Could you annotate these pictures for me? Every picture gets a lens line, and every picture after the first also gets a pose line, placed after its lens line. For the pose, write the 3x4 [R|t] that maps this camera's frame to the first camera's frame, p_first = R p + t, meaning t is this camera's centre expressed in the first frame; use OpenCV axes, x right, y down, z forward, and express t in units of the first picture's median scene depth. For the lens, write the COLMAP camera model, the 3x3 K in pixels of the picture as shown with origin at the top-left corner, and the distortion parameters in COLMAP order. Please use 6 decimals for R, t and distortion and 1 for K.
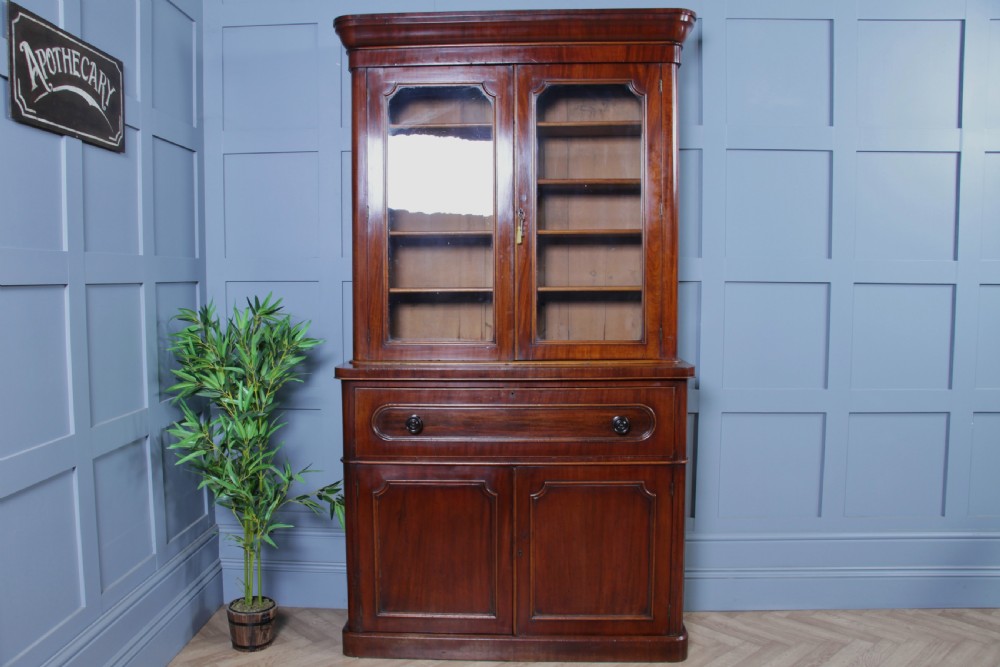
lens RADIAL K [[841.5, 0, 481.2], [0, 841.5, 339.1], [0, 0, 1]] dist [-0.167703, 0.113491]
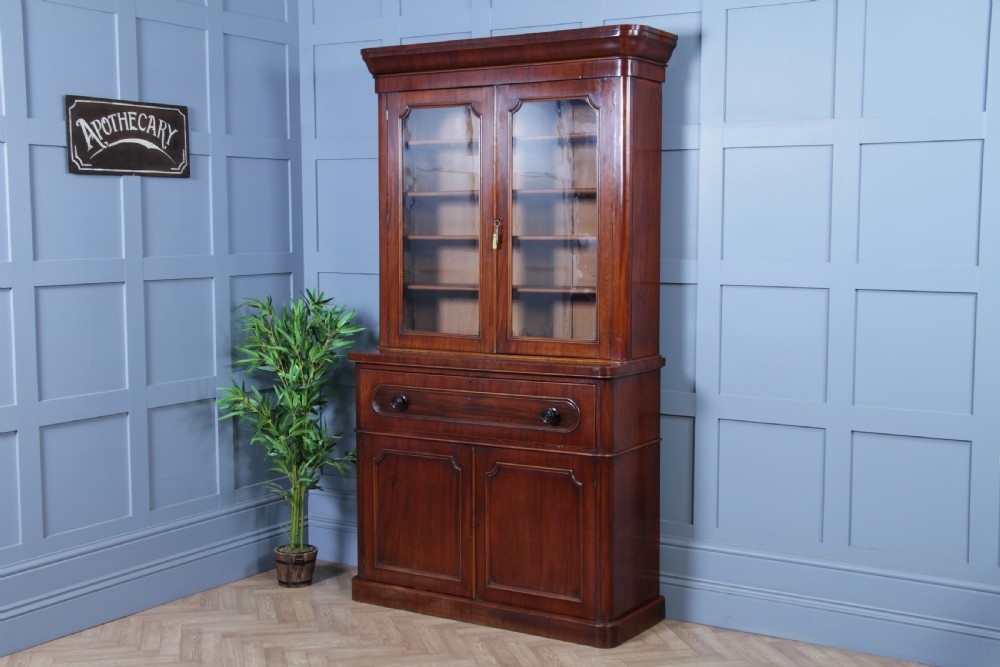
lens RADIAL K [[1316.0, 0, 507.3], [0, 1316.0, 336.3], [0, 0, 1]] dist [0.039557, 0.000000]
pose [[0.874675, 0.045413, -0.482578, 0.928125], [-0.036437, 0.998945, 0.027963, -0.048193], [0.483339, -0.006875, 0.875406, -0.538670]]
